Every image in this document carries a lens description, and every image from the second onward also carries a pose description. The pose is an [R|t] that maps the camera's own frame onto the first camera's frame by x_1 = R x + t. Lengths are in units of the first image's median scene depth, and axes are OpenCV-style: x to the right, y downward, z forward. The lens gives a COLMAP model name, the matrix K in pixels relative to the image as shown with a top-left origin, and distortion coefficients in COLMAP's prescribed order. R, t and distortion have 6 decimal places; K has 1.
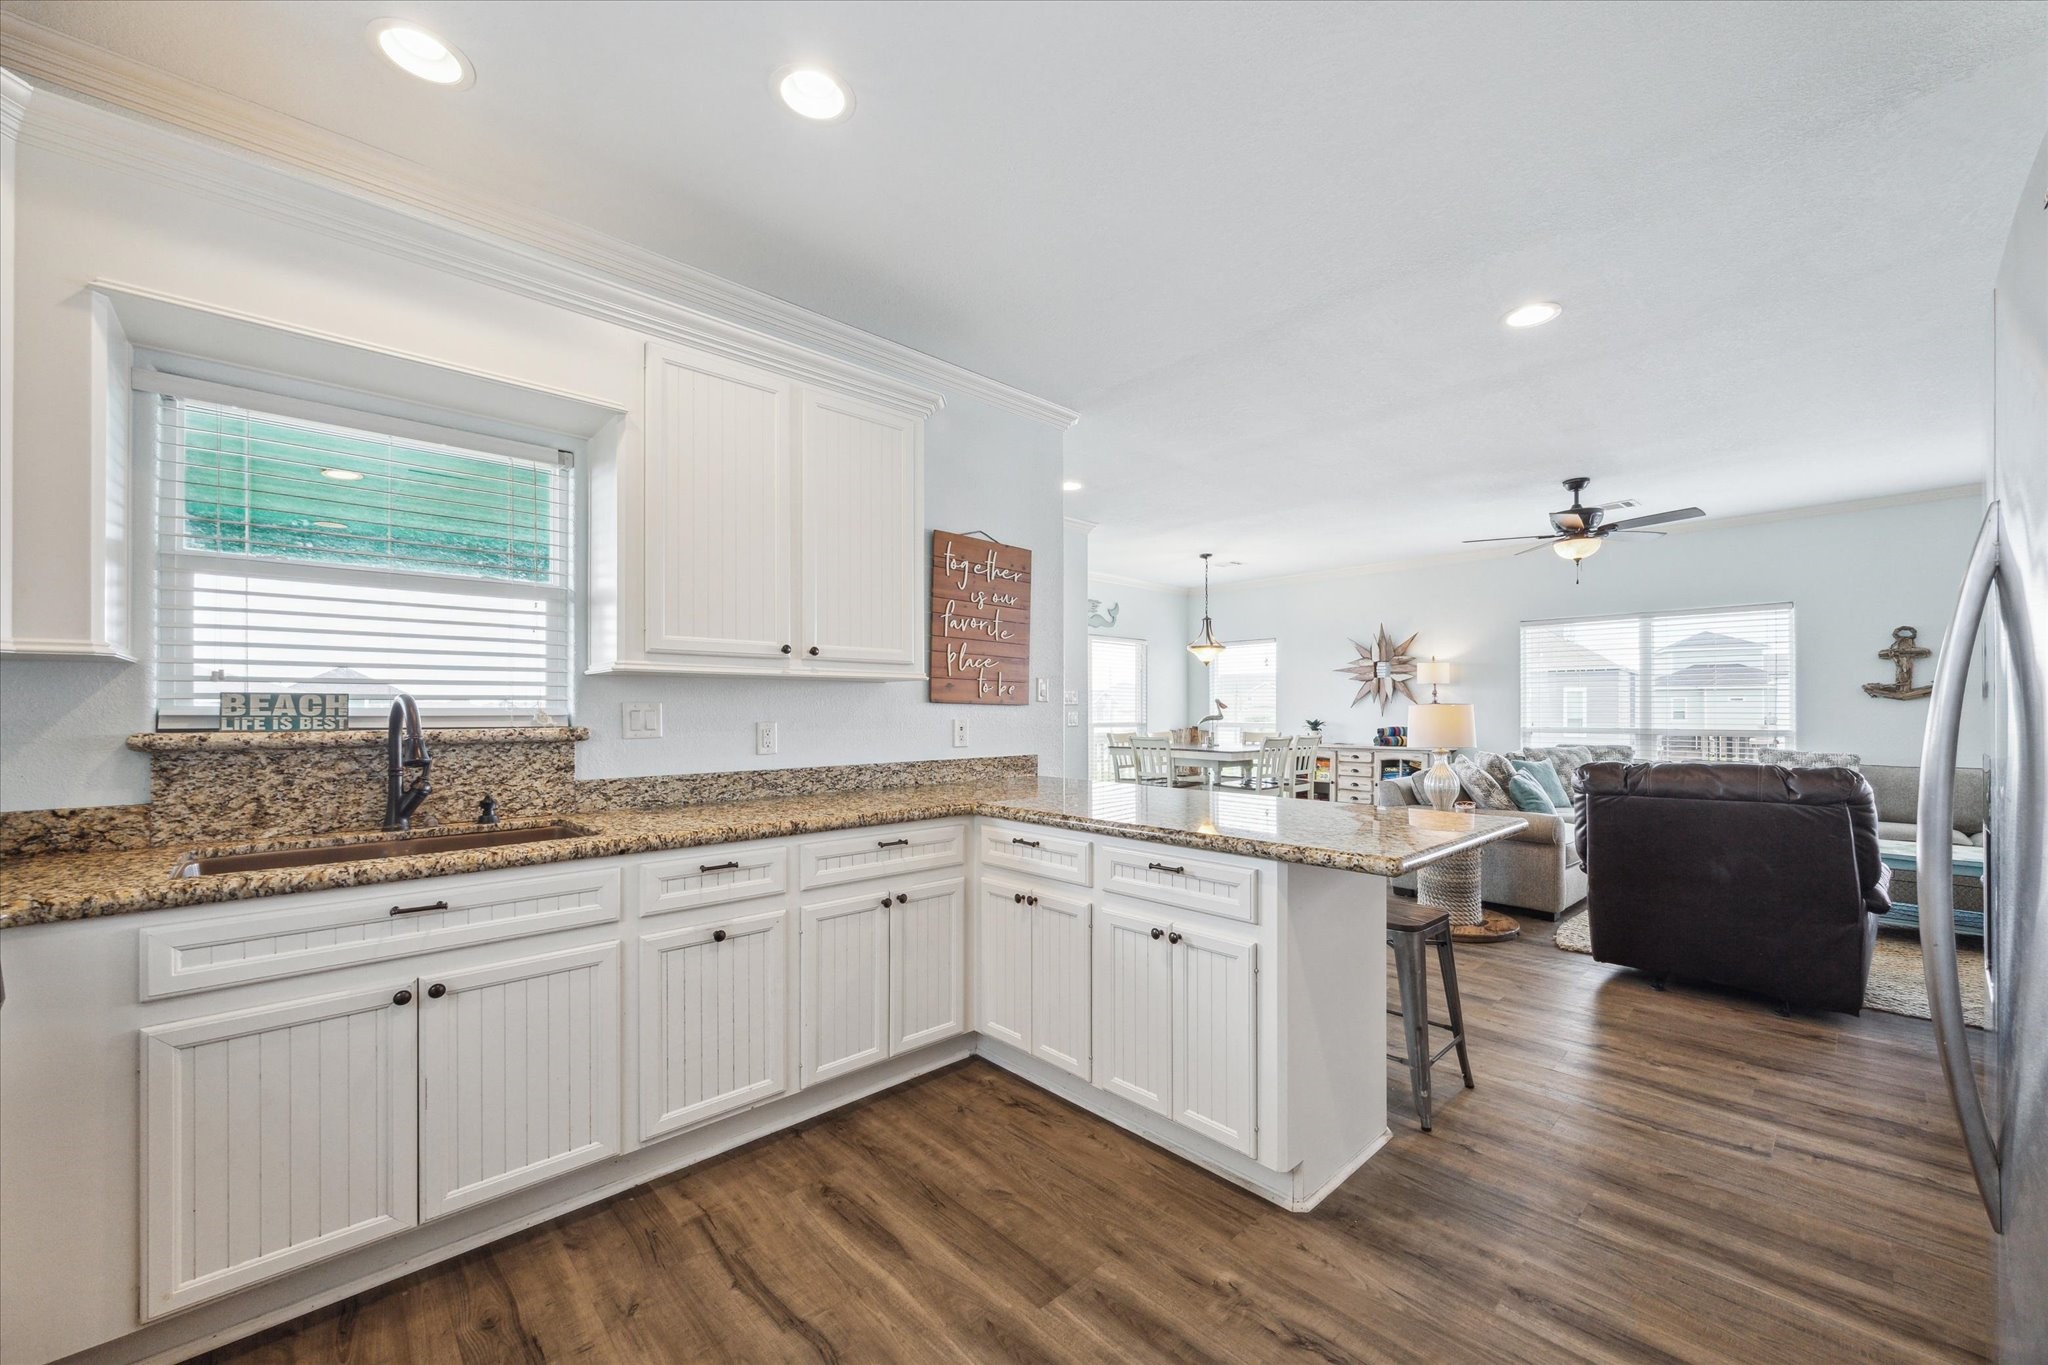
lens RADIAL K [[816.5, 0, 1023.6], [0, 816.5, 700.4], [0, 0, 1]] dist [-0.003150, -0.000047]
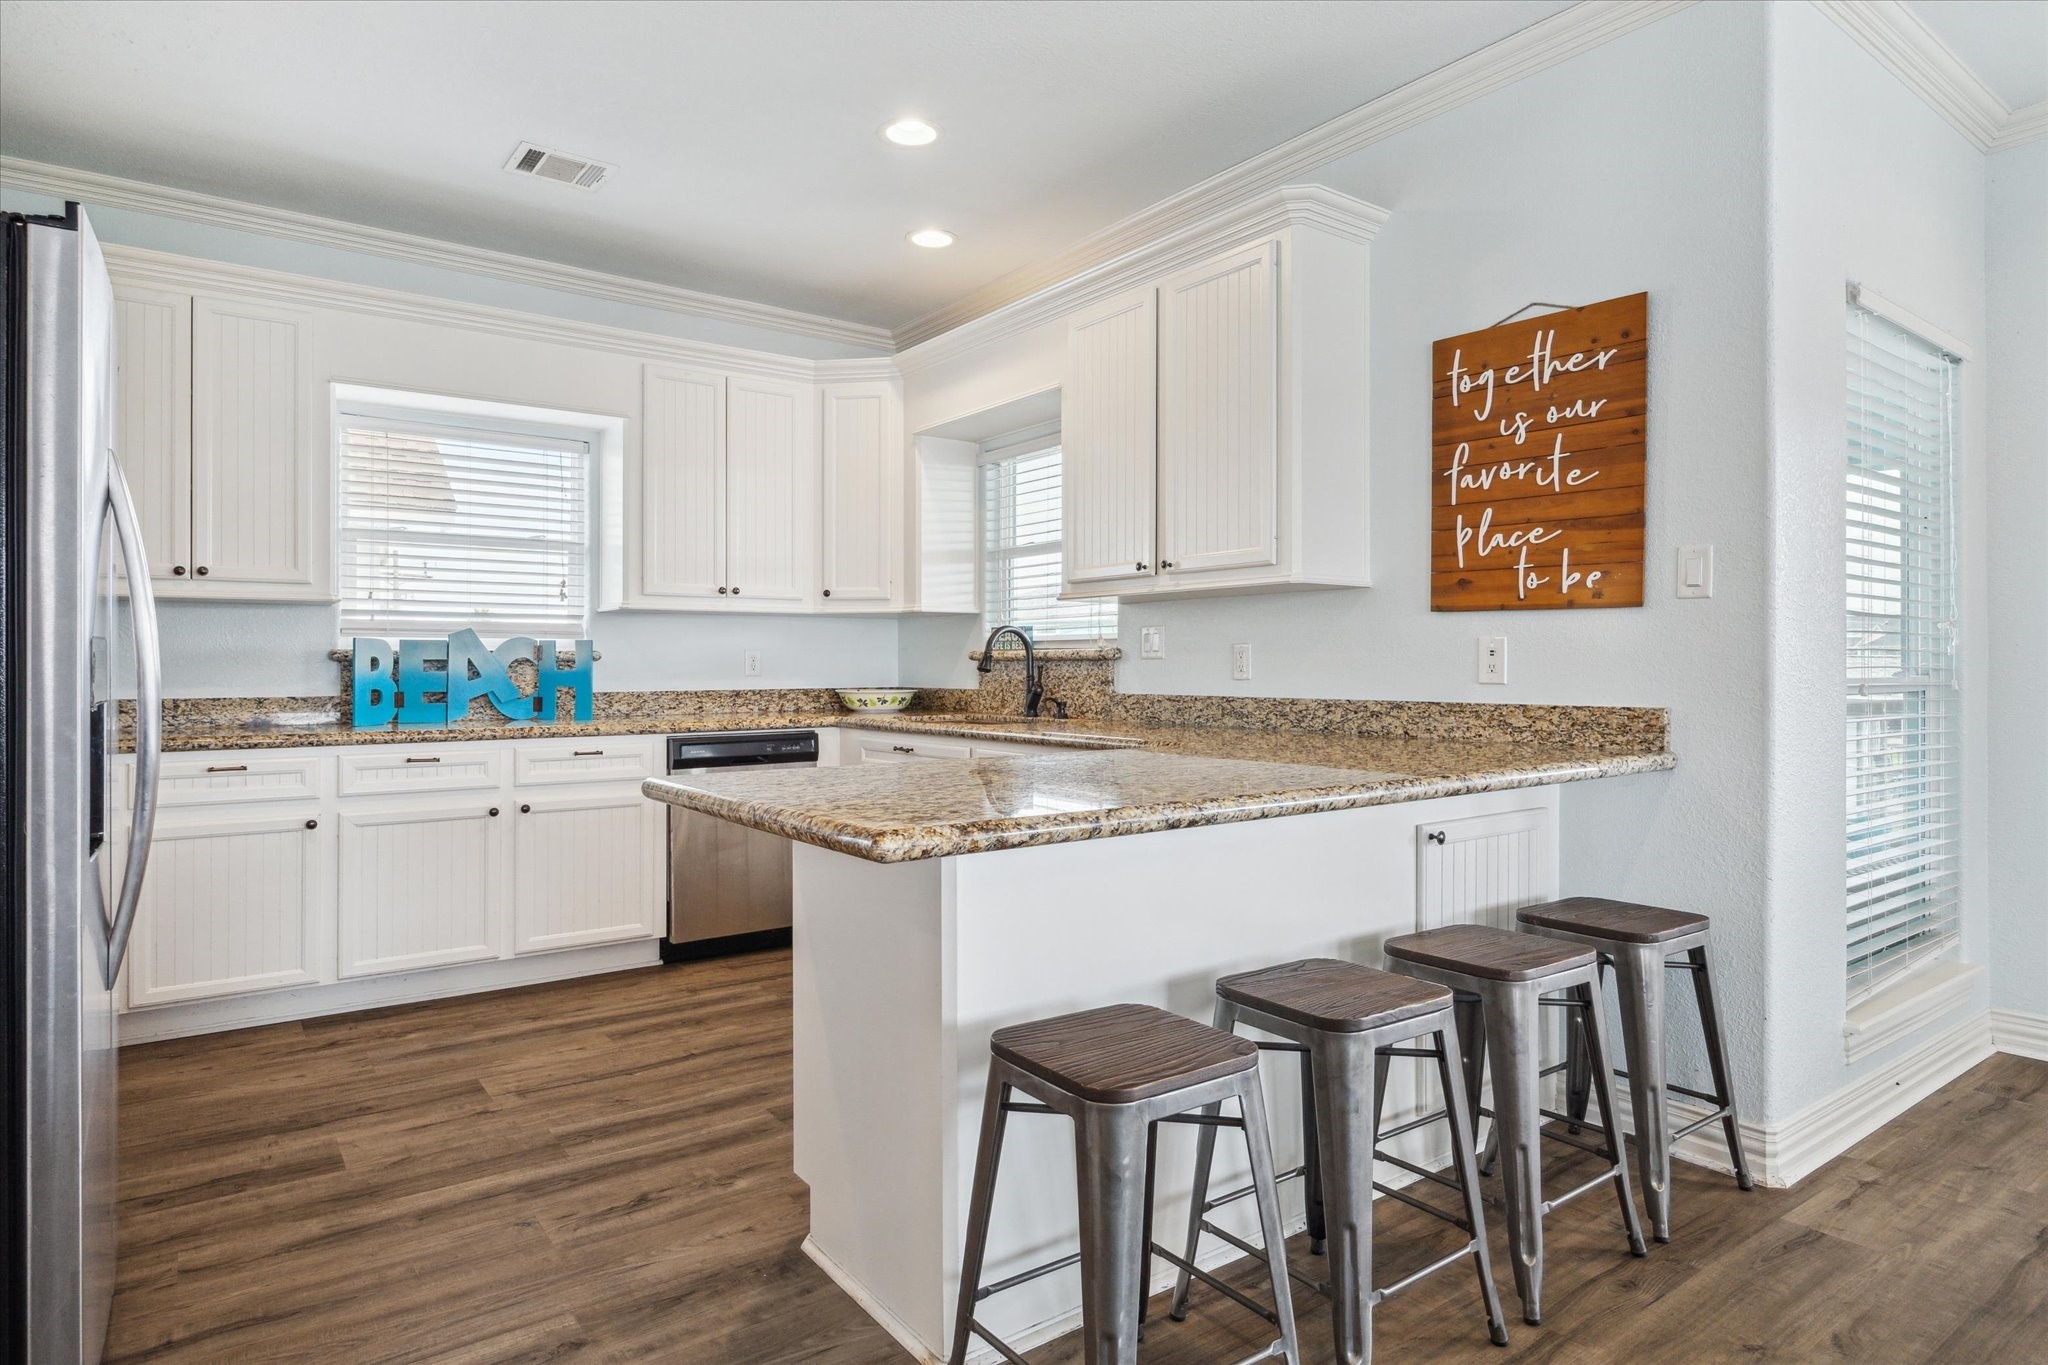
lens RADIAL K [[1153.7, 0, 1025.6], [0, 1153.7, 670.2], [0, 0, 1]] dist [-0.036724, -0.000361]
pose [[-0.134767, 0.002982, -0.990873, 0.810179], [0.008449, 0.999963, 0.001861, 0.043358], [0.990841, -0.008121, -0.134788, 0.789265]]
